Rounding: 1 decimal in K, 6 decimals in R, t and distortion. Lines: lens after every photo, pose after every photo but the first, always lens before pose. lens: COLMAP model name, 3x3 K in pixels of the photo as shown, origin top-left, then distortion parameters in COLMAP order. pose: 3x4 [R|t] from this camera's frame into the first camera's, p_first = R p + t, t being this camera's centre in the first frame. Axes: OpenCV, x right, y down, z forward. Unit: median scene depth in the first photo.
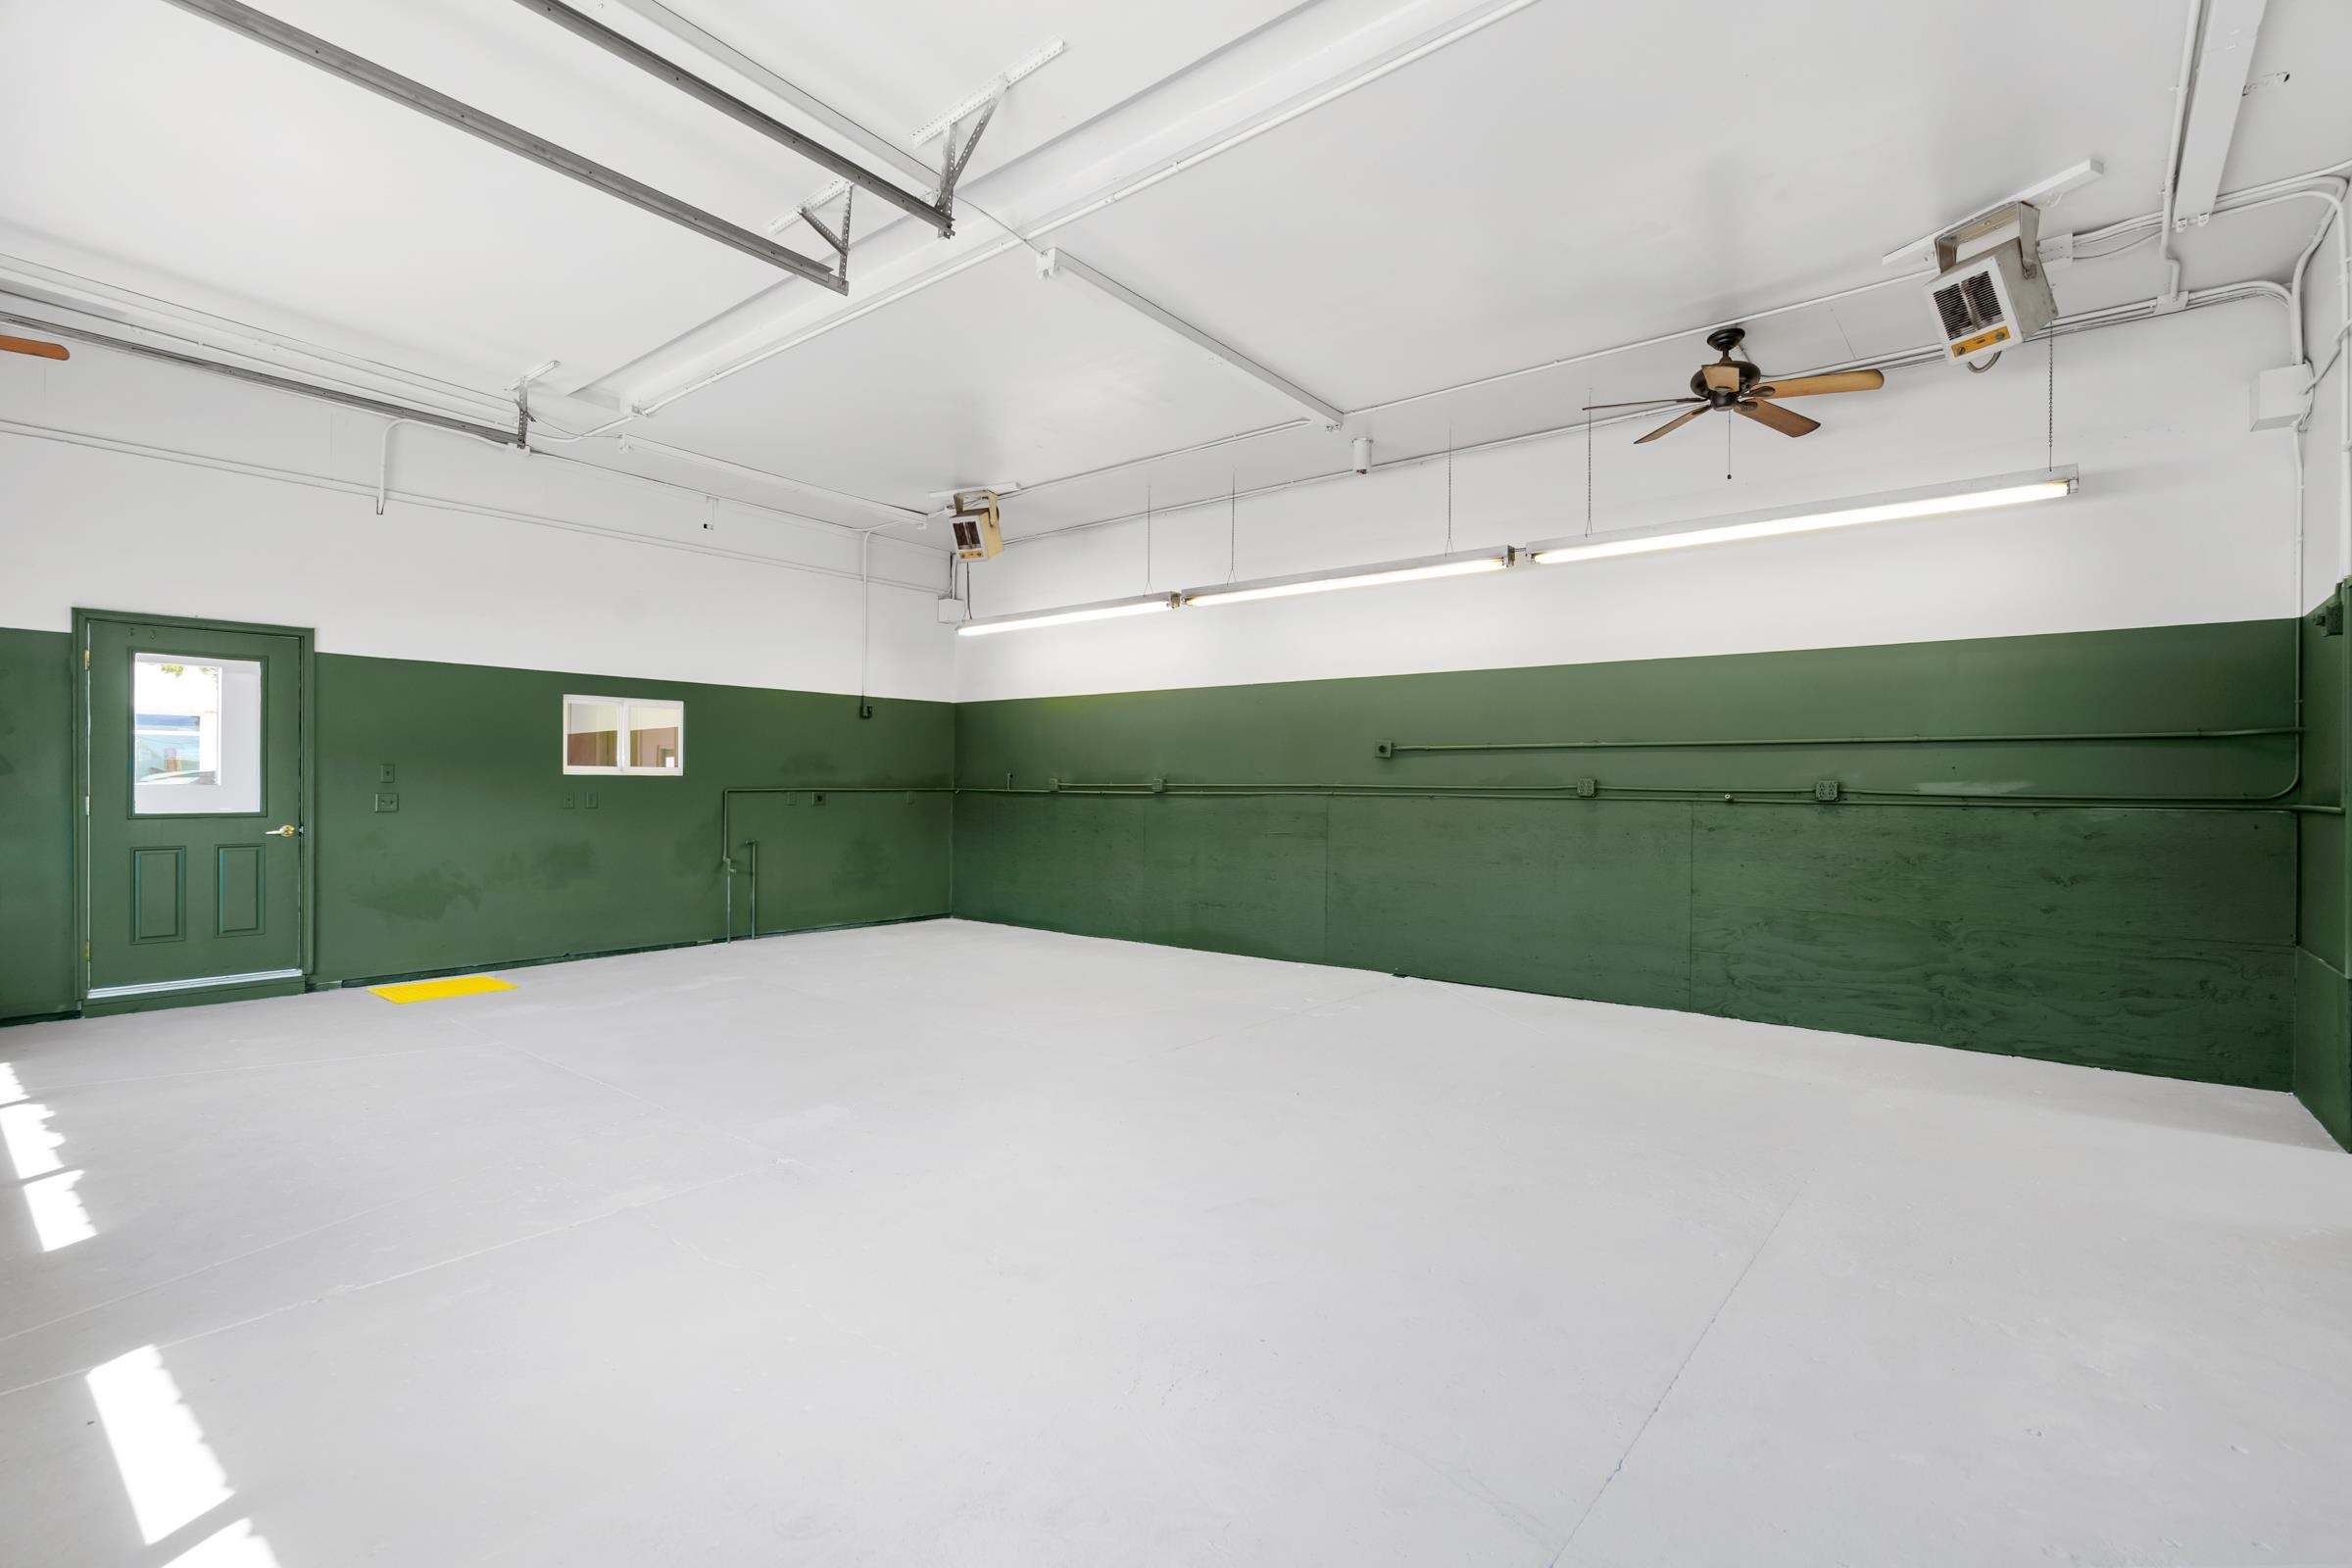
lens RADIAL K [[1070.5, 0, 1175.4], [0, 1070.5, 789.2], [0, 0, 1]] dist [-0.001854, 0.001670]
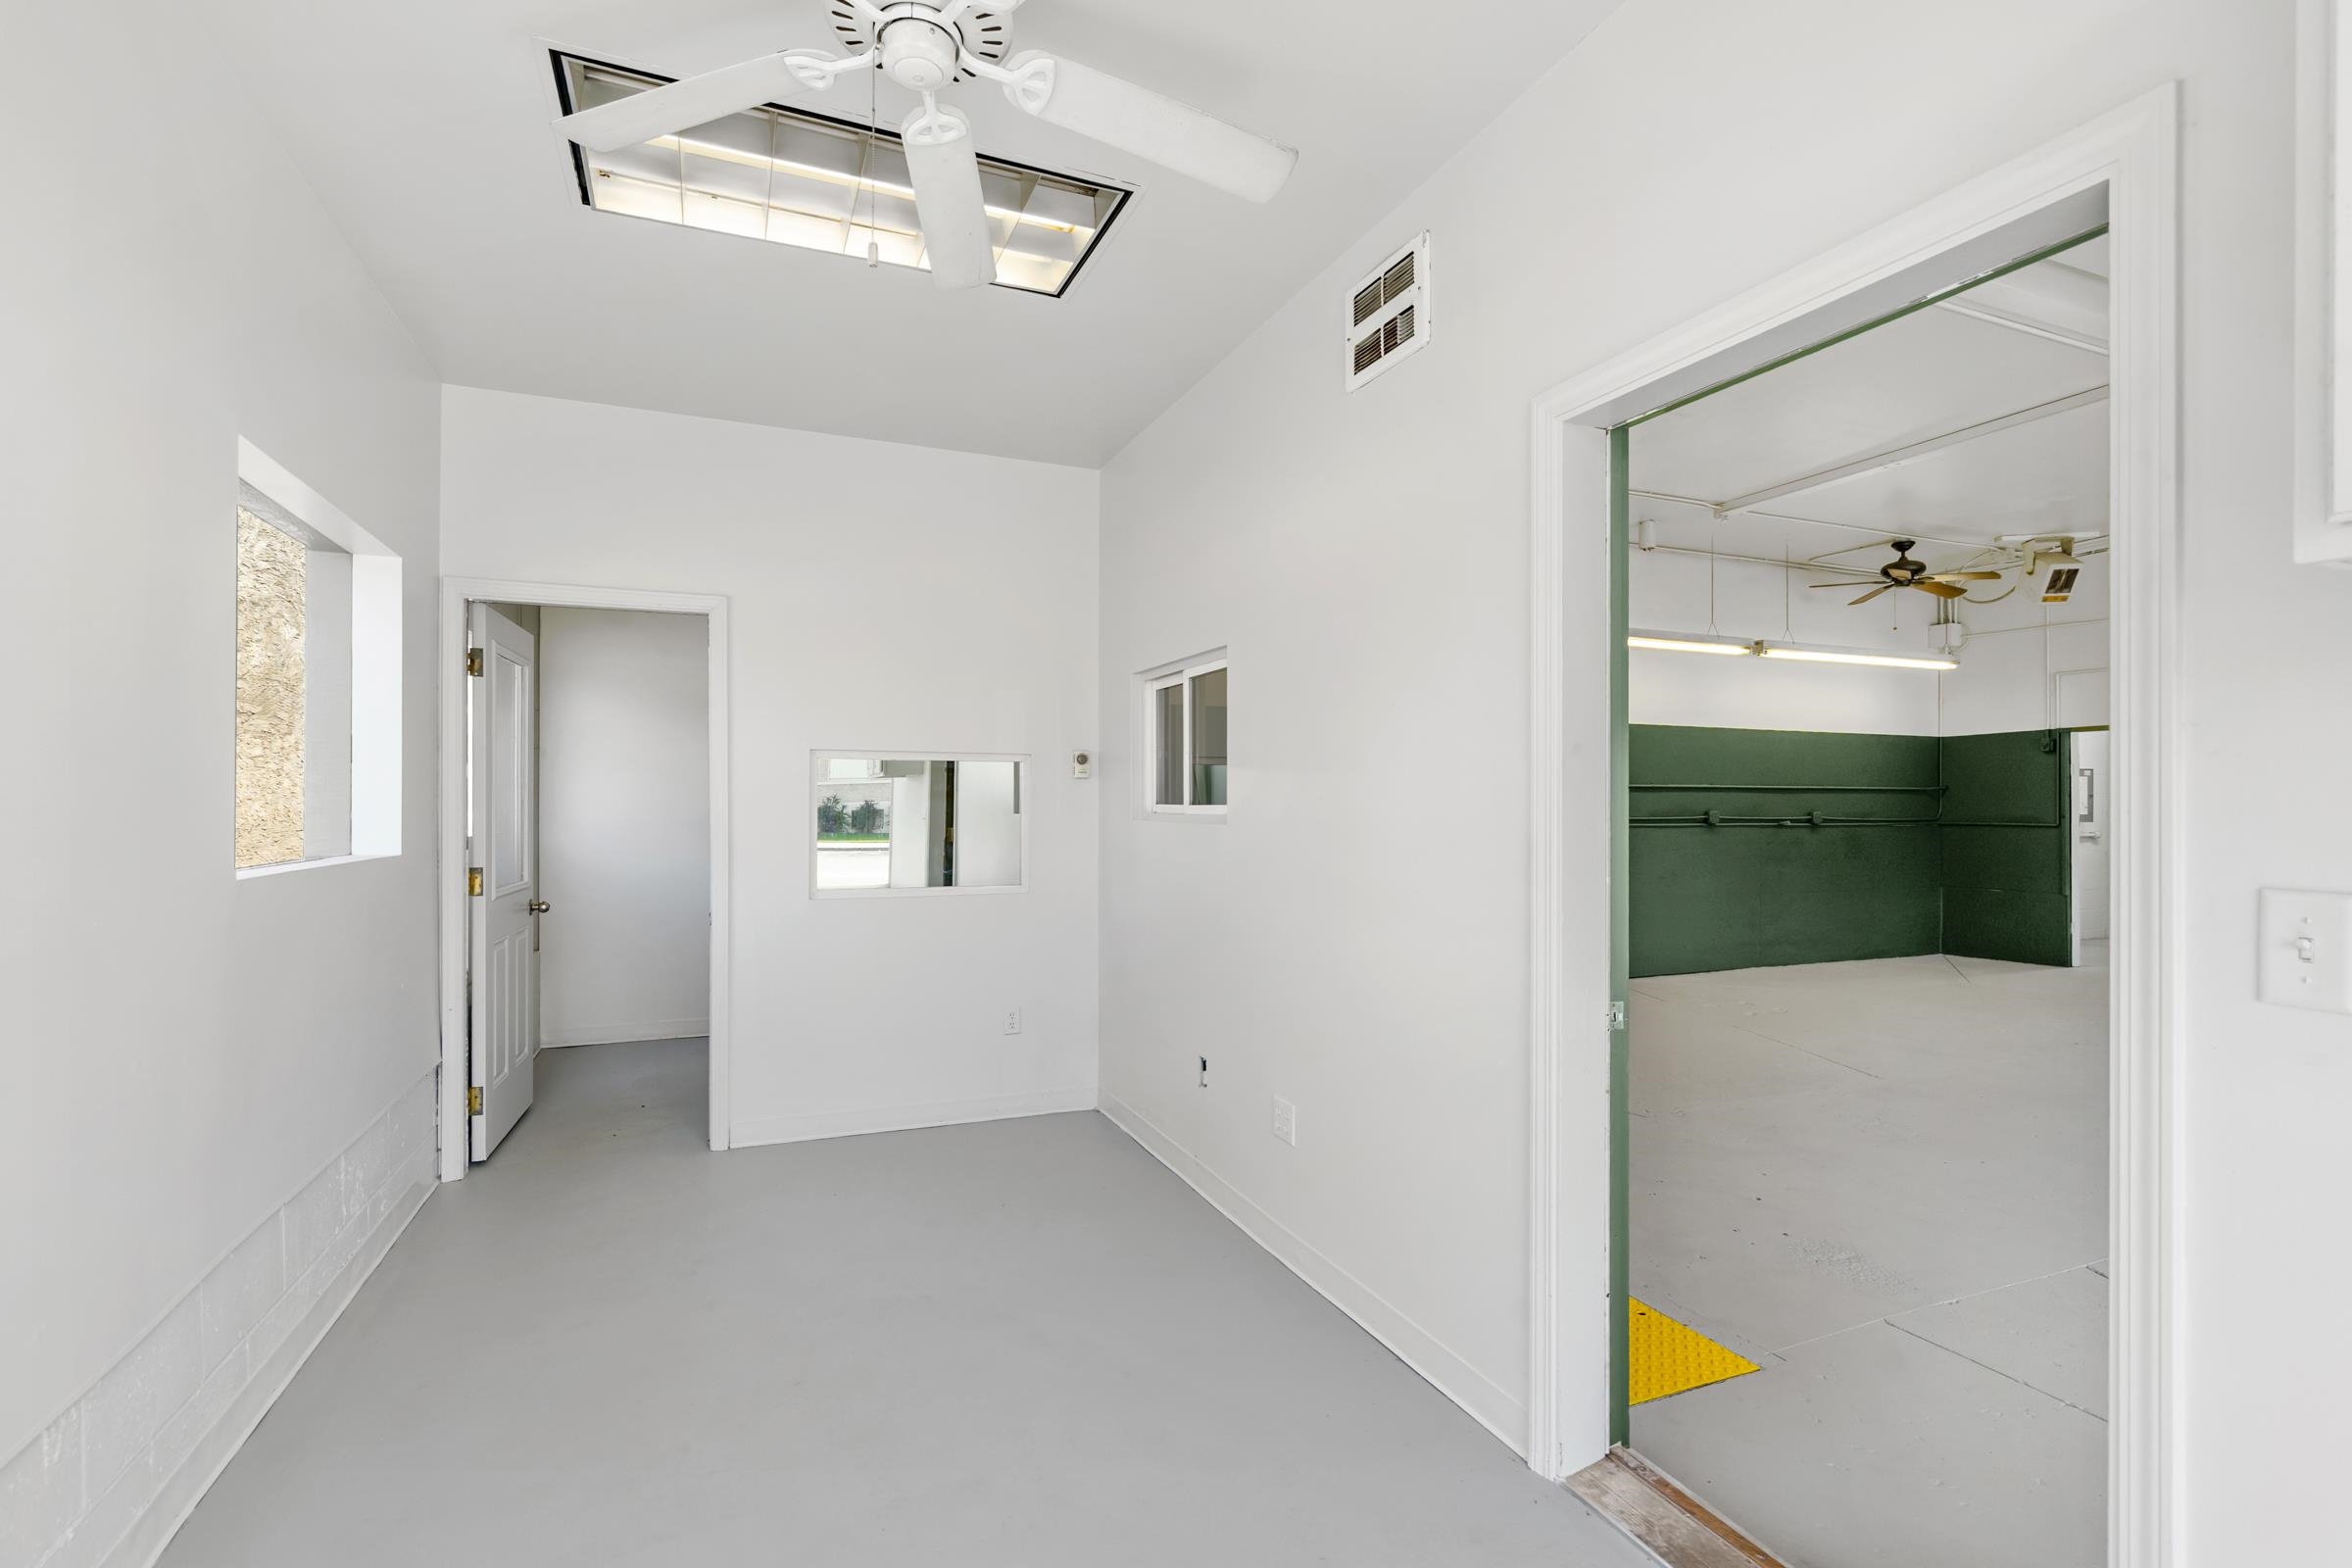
lens RADIAL K [[1070.5, 0, 1177.8], [0, 1070.5, 797.3], [0, 0, 1]] dist [-0.001854, 0.001670]
pose [[0.465922, -0.002144, 0.884823, -1.144042], [0.006167, 0.999981, -0.000824, -0.030291], [-0.884804, 0.005841, 0.465926, 0.953781]]
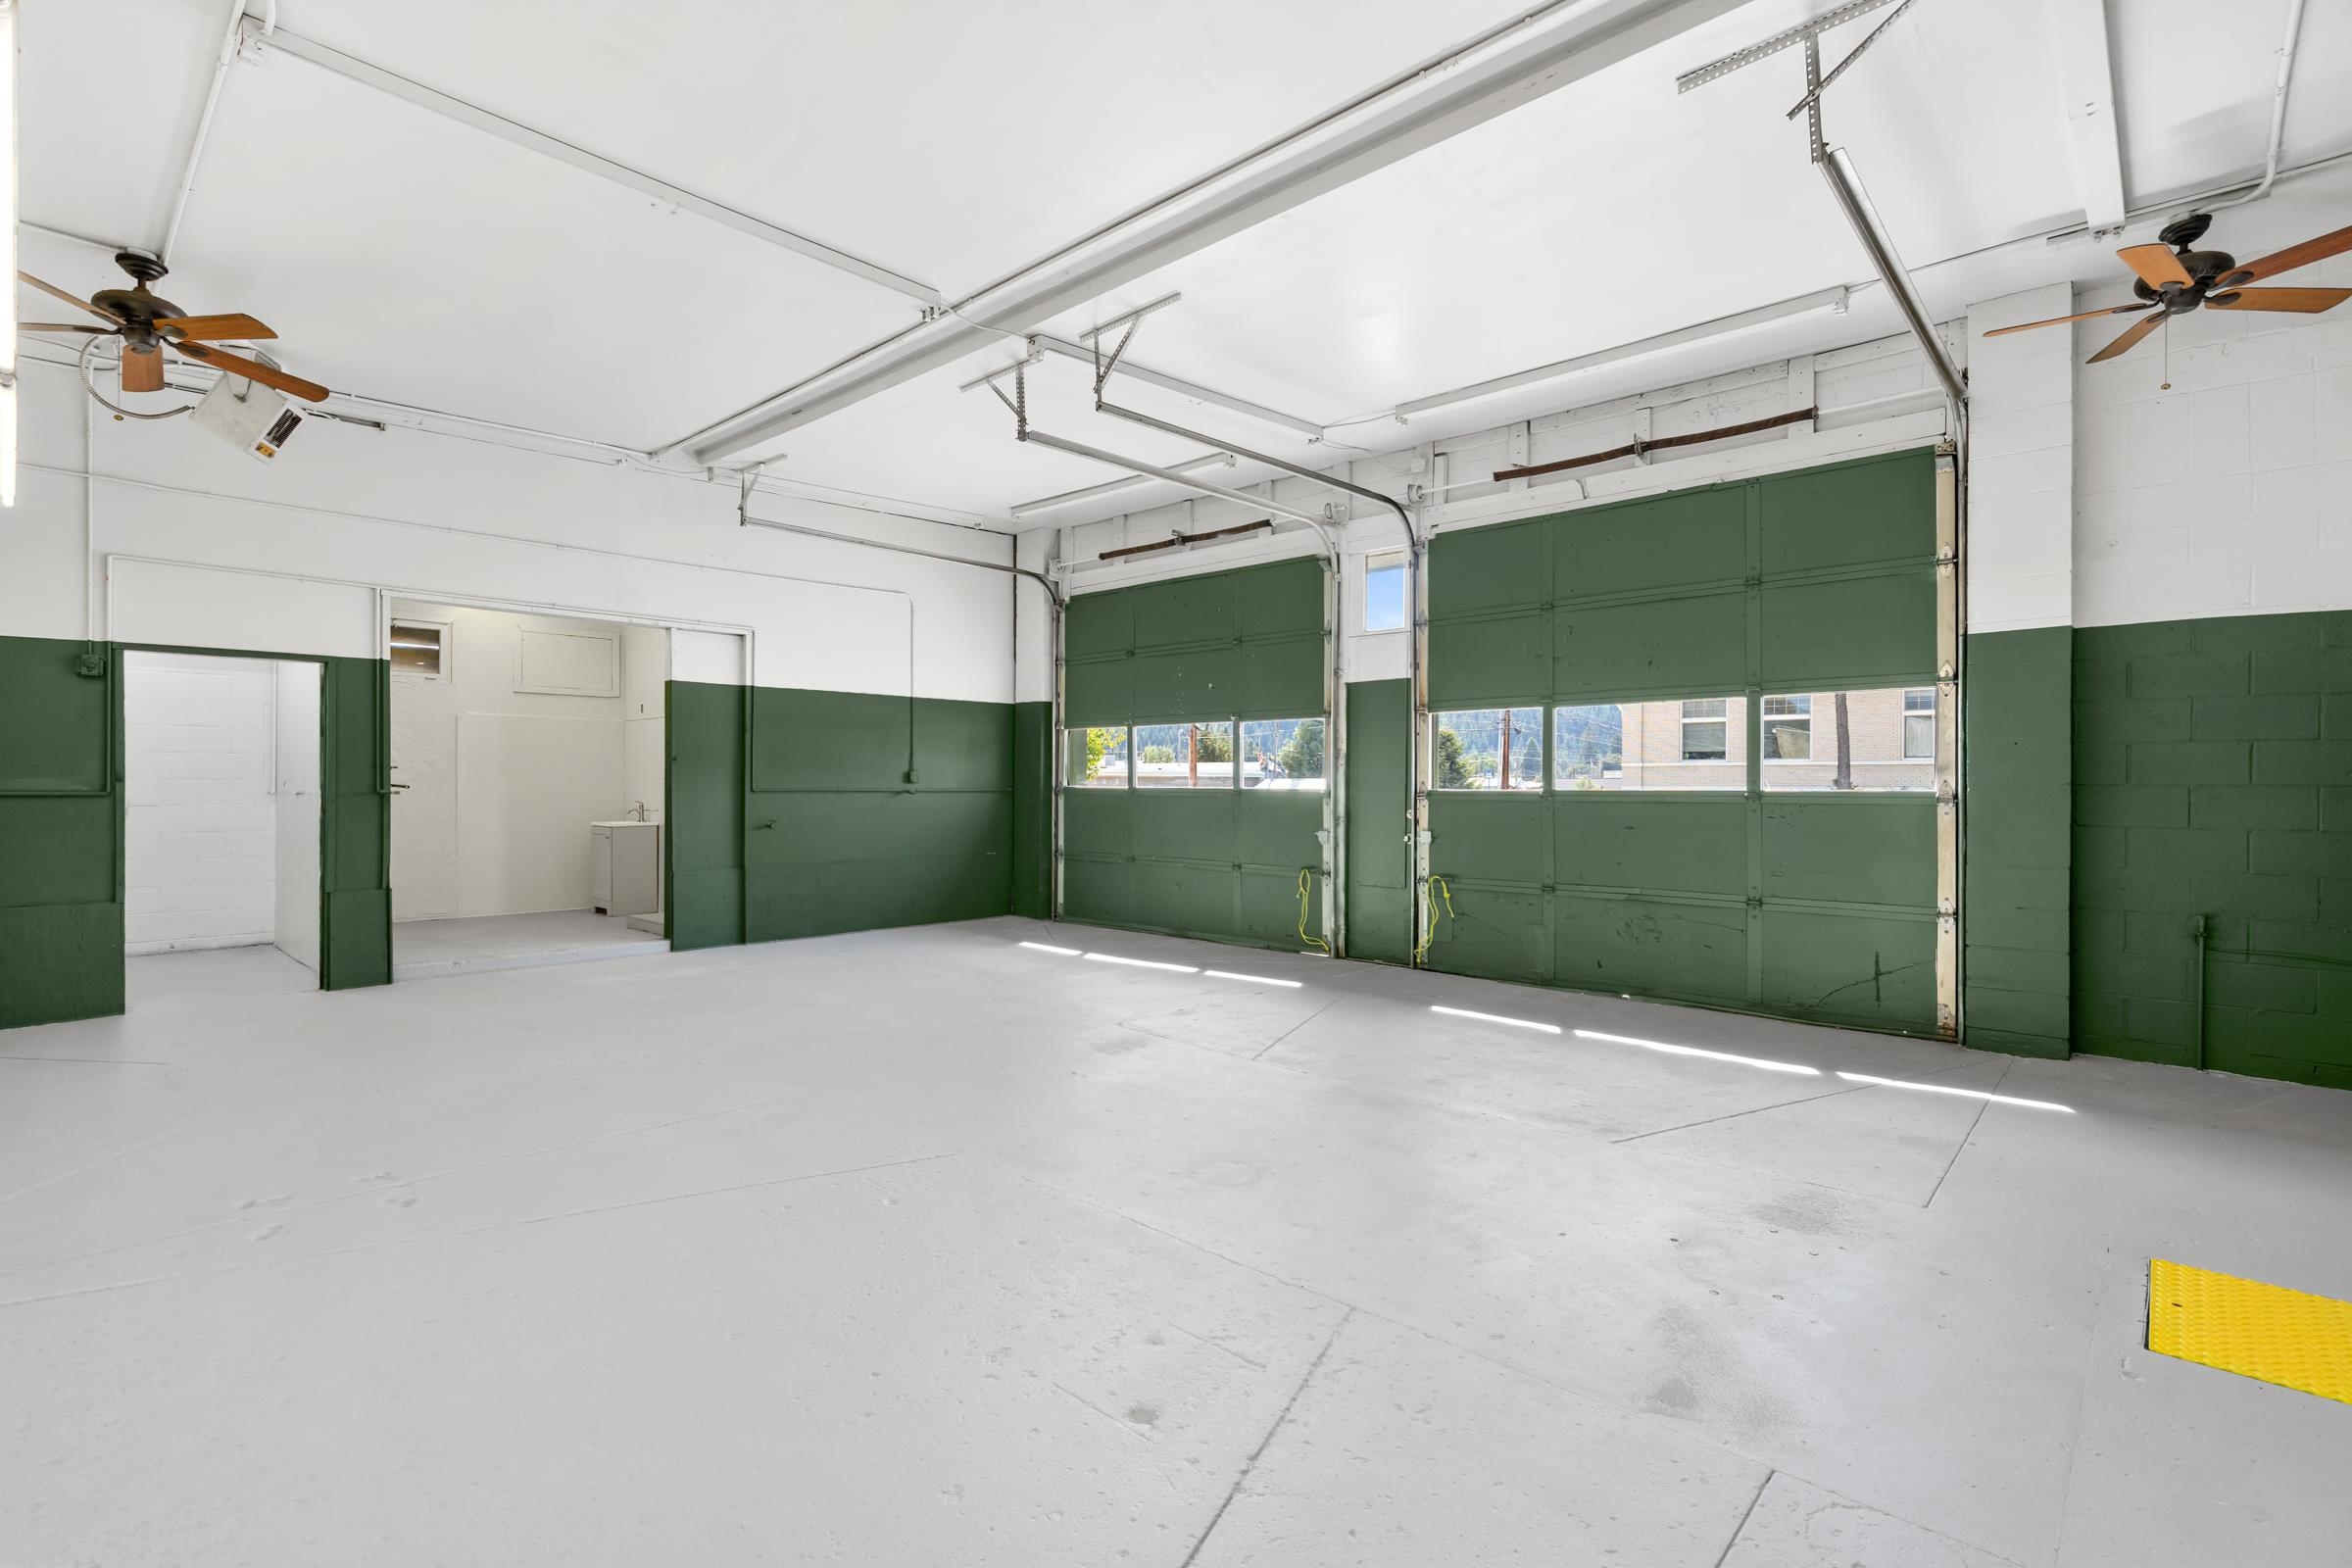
lens RADIAL K [[1070.5, 0, 1177.8], [0, 1070.5, 776.0], [0, 0, 1]] dist [-0.001854, 0.001670]
pose [[-0.998701, -0.009594, 0.050044, -0.300653], [-0.009659, 0.999953, -0.001045, -0.009606], [-0.050031, -0.001527, -0.998746, 1.430688]]
